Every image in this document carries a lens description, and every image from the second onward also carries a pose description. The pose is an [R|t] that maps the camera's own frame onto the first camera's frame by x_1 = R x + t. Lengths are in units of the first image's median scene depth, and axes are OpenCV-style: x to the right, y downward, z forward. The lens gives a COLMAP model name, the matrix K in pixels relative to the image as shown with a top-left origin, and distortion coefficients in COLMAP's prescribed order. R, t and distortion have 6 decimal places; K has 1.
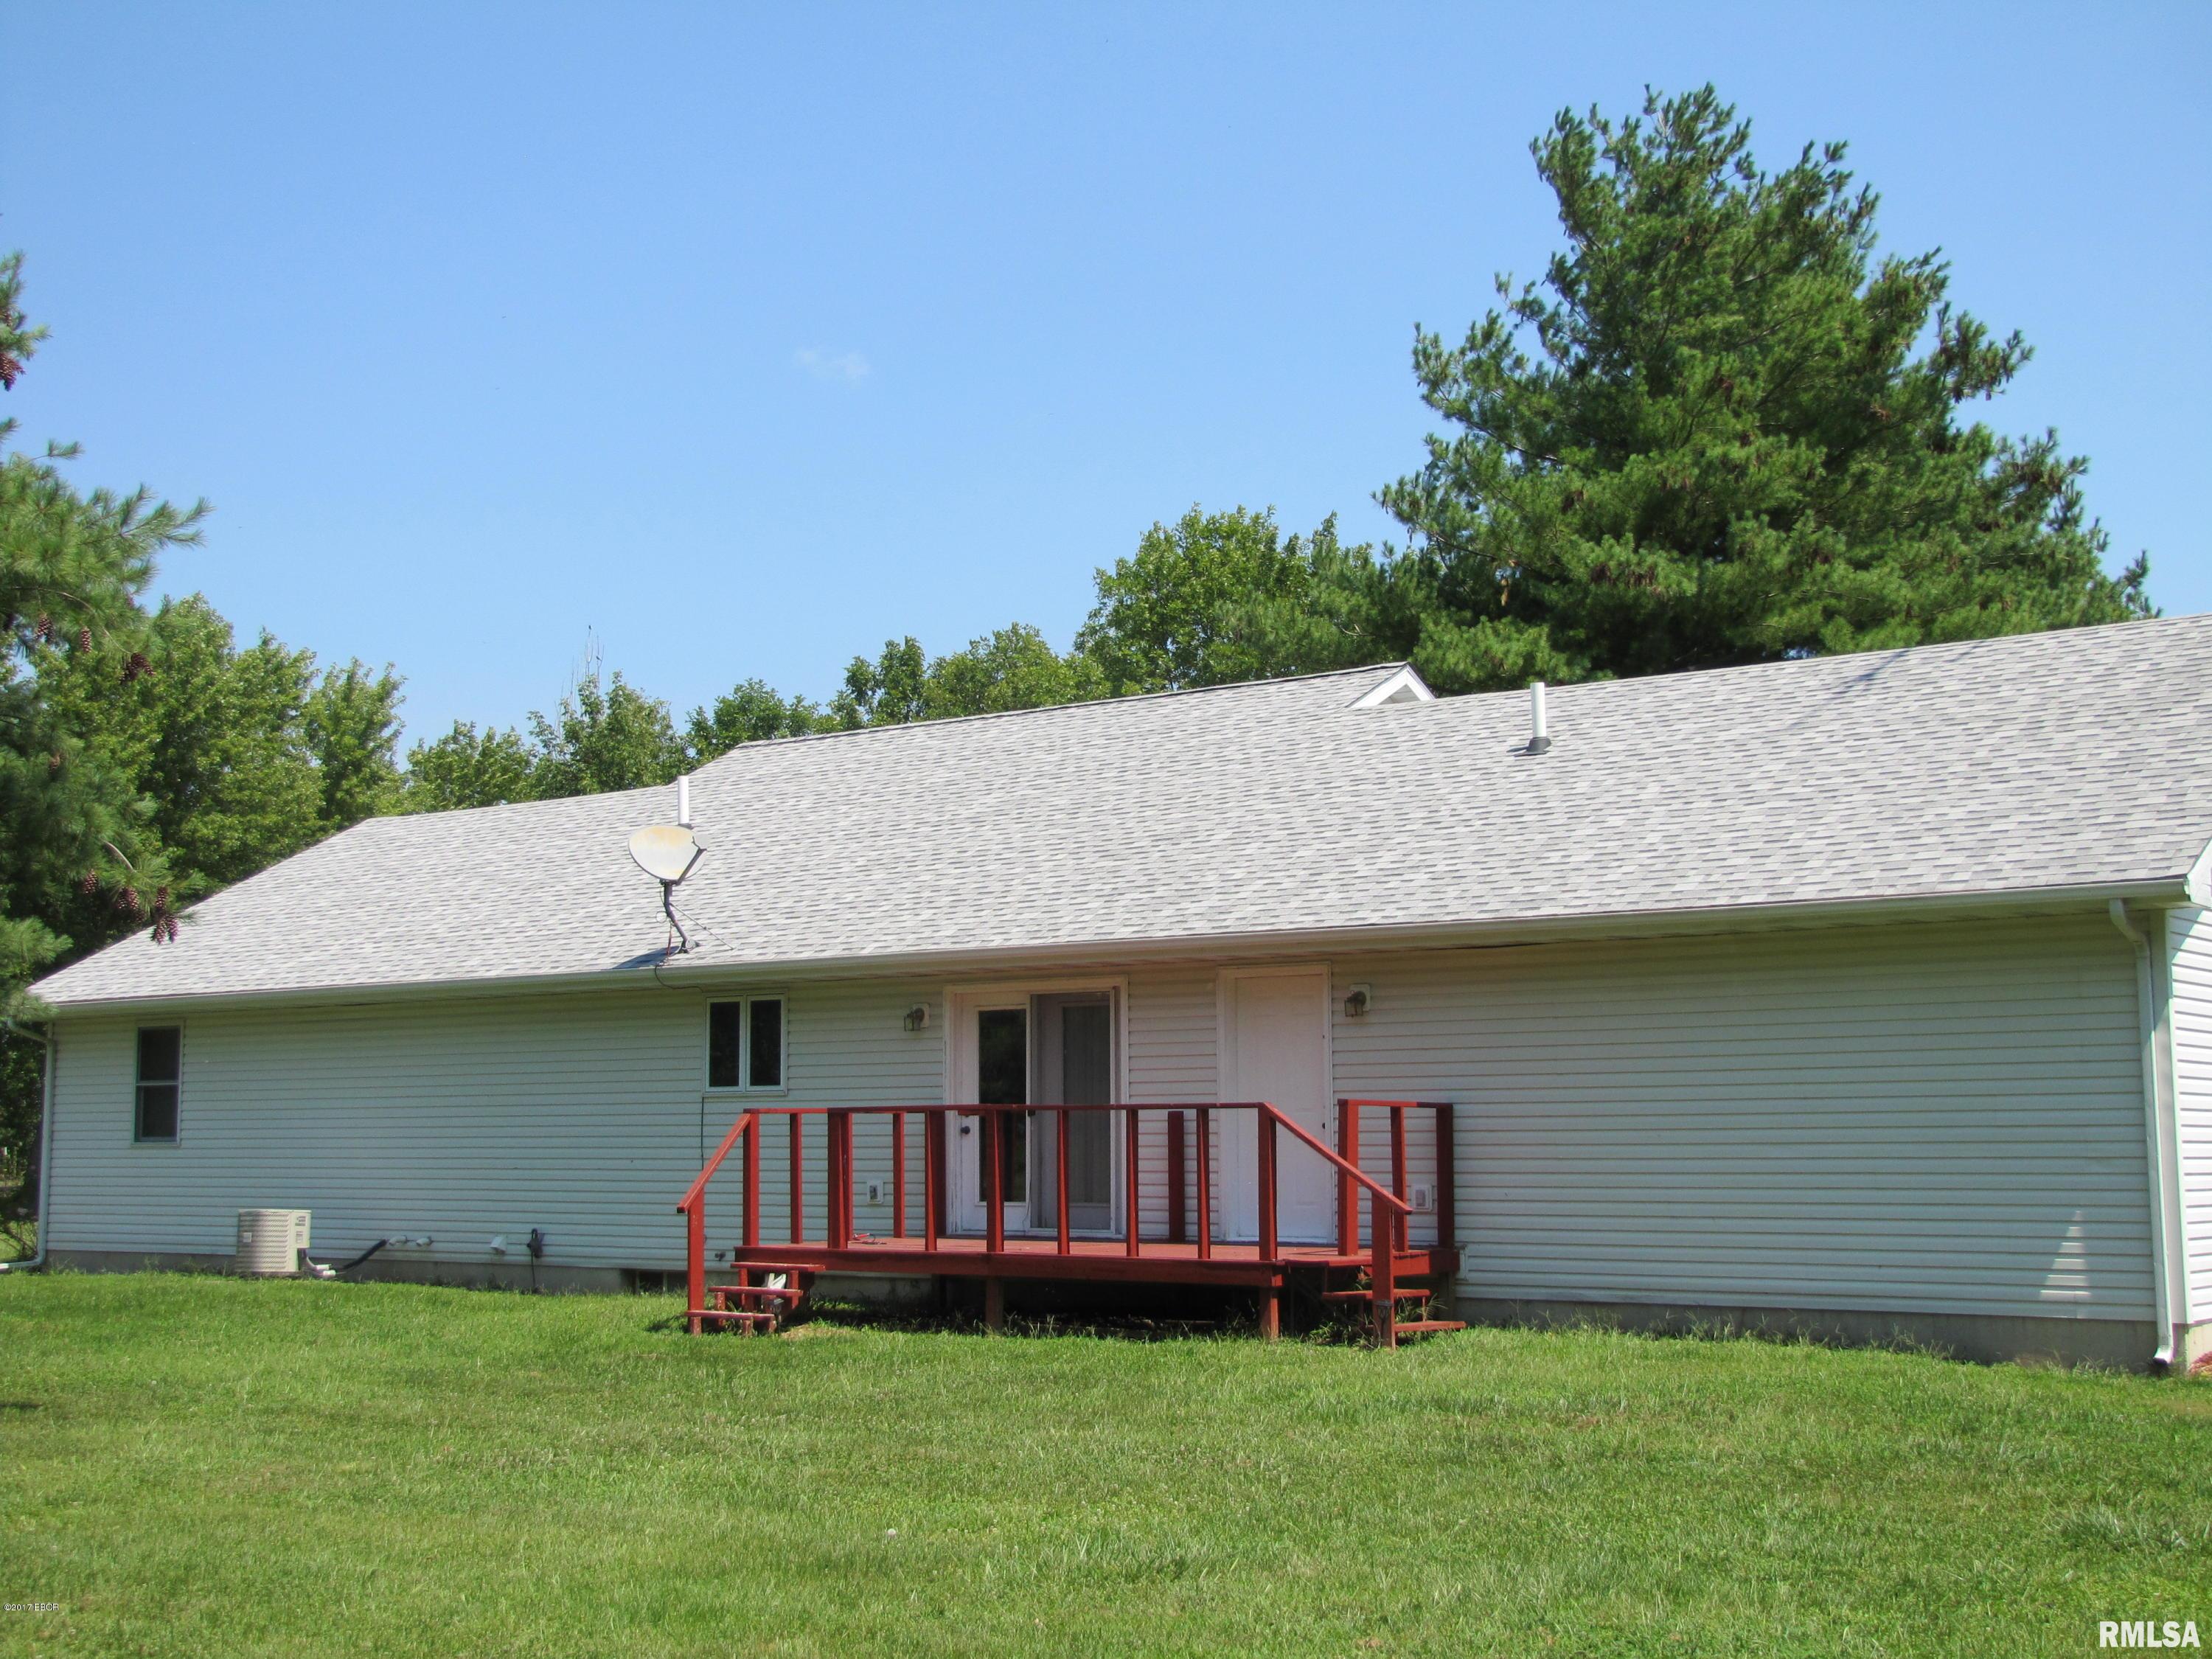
lens RADIAL K [[2915.3, 0, 1106.0], [0, 2915.3, 829.5], [0, 0, 1]] dist [0.038306, 0.042884]
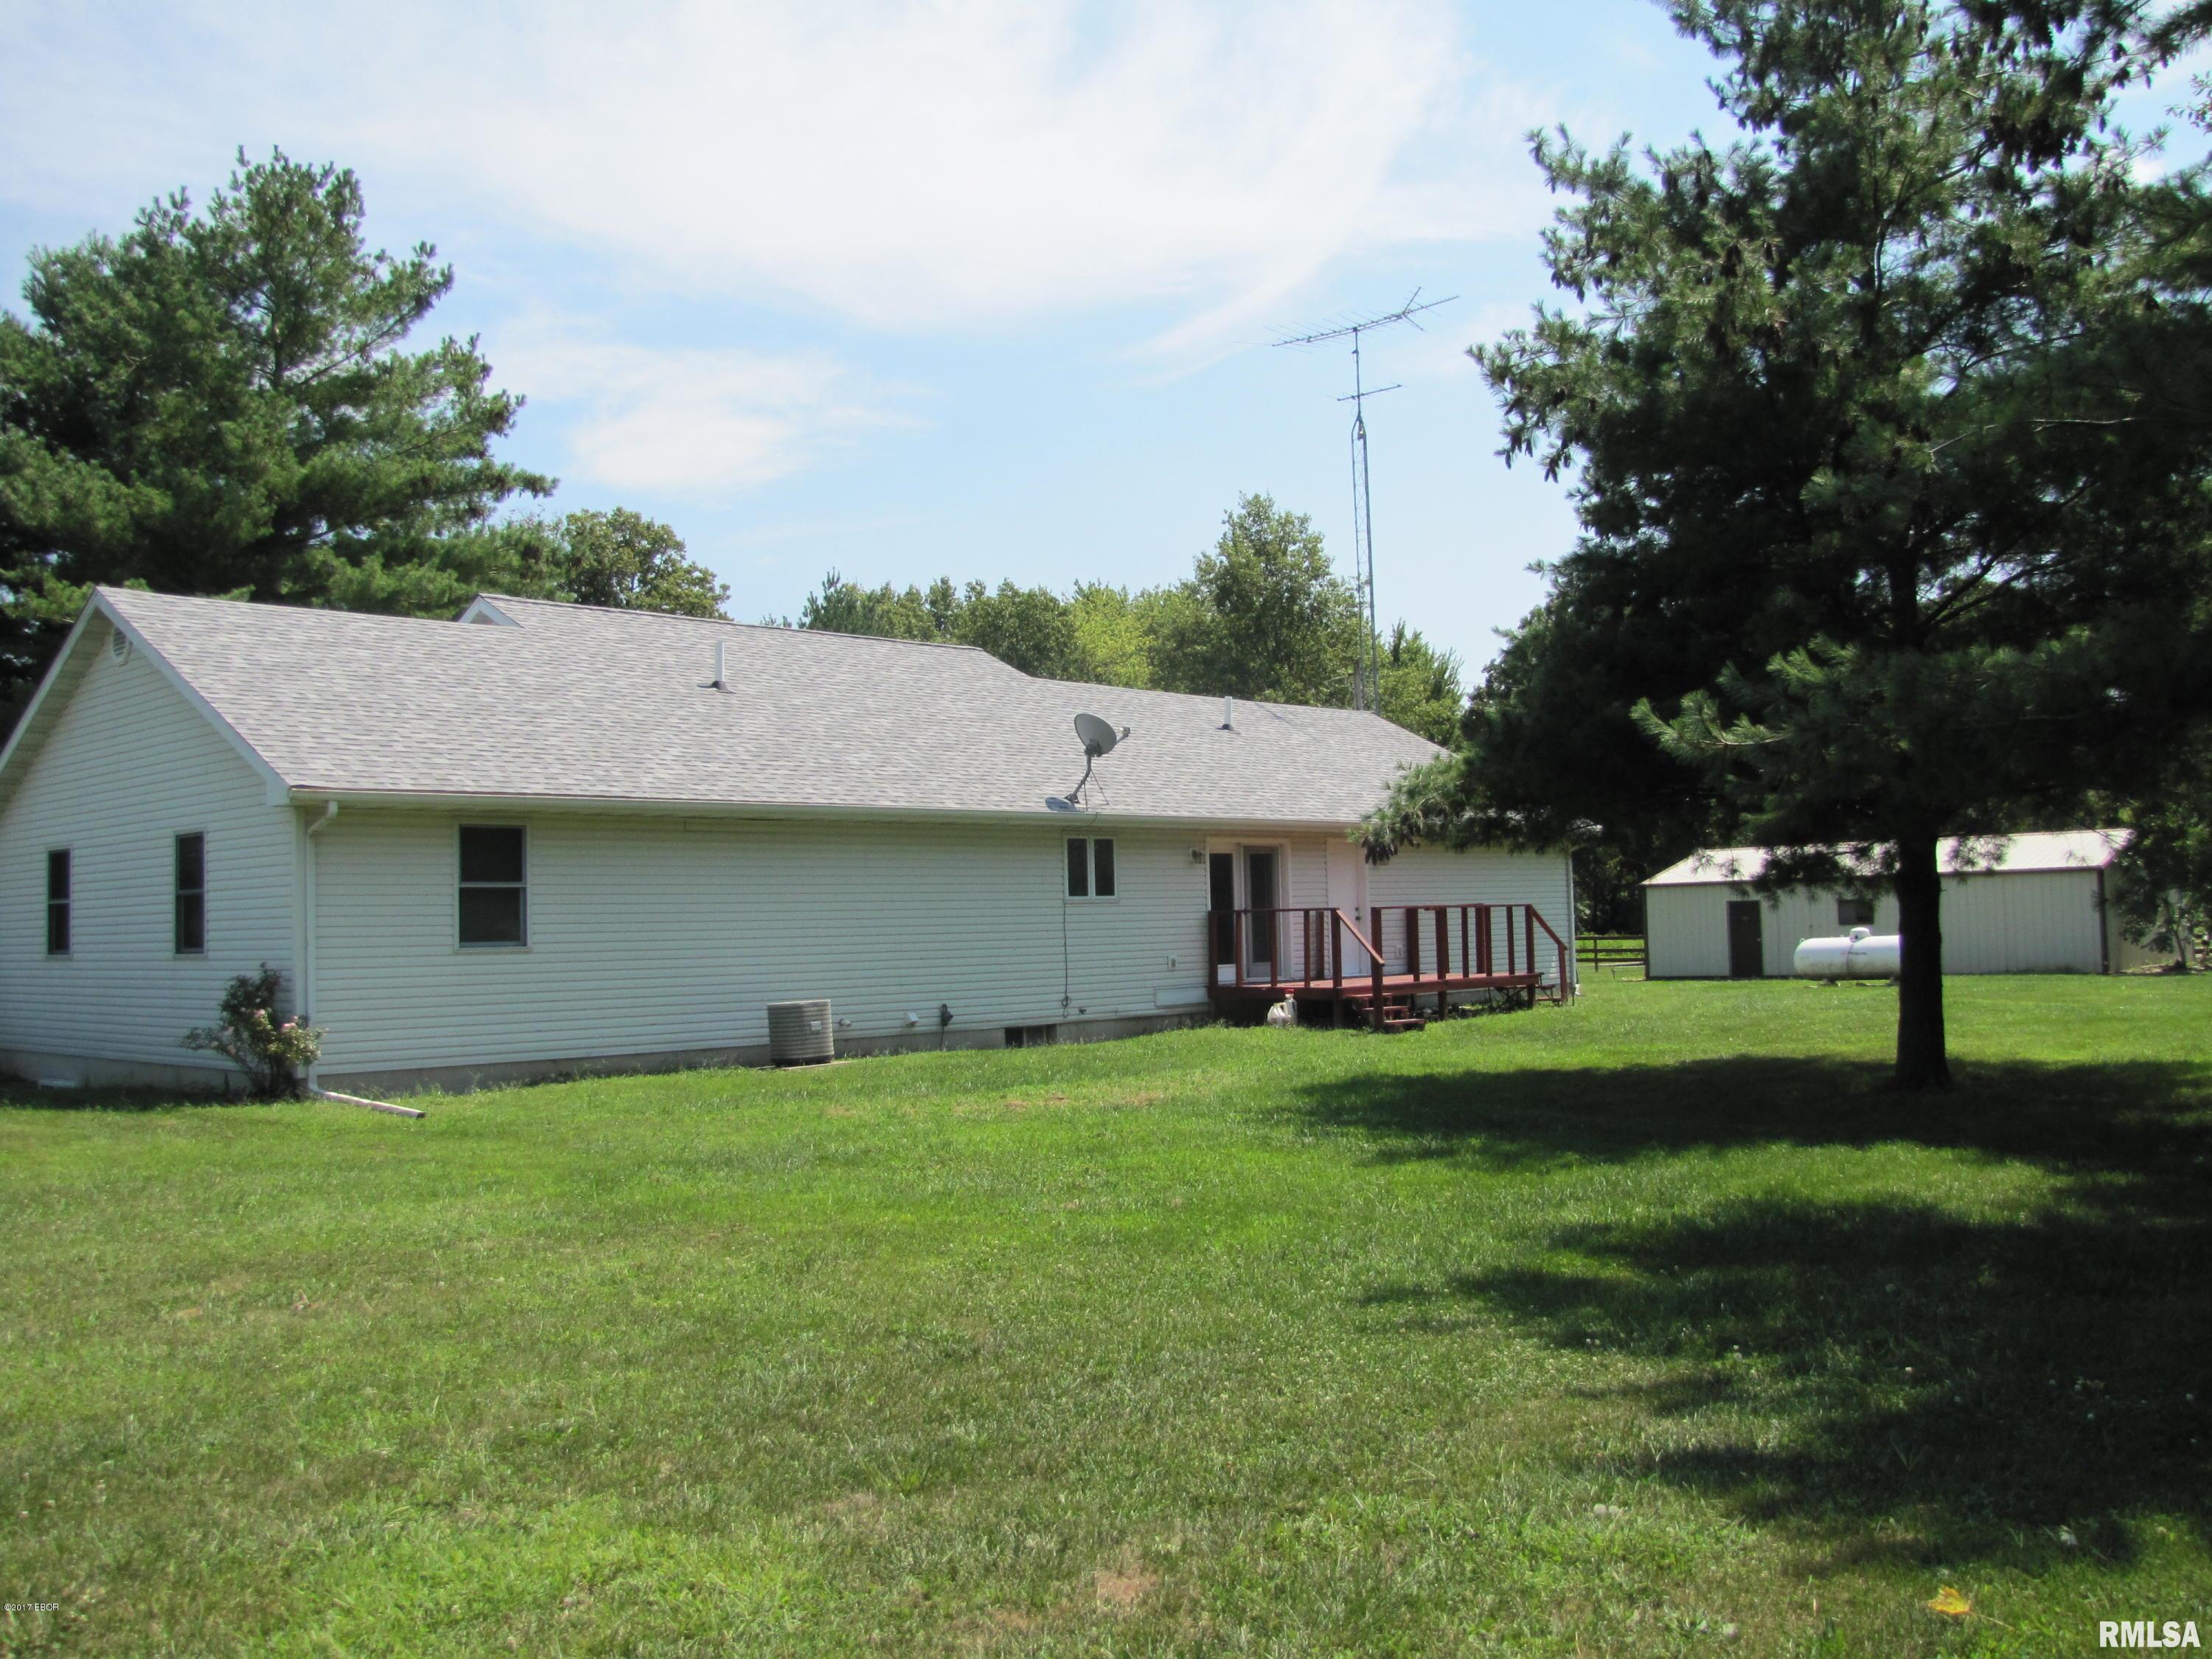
lens RADIAL K [[2062.7, 0, 1106.0], [0, 2062.7, 829.5], [0, 0, 1]] dist [-0.003347, -0.001300]
pose [[0.075159, 0.052604, 0.995783, -1.159174], [-0.077726, 0.995878, -0.046743, 0.102137], [-0.994138, -0.073885, 0.078938, 0.908081]]
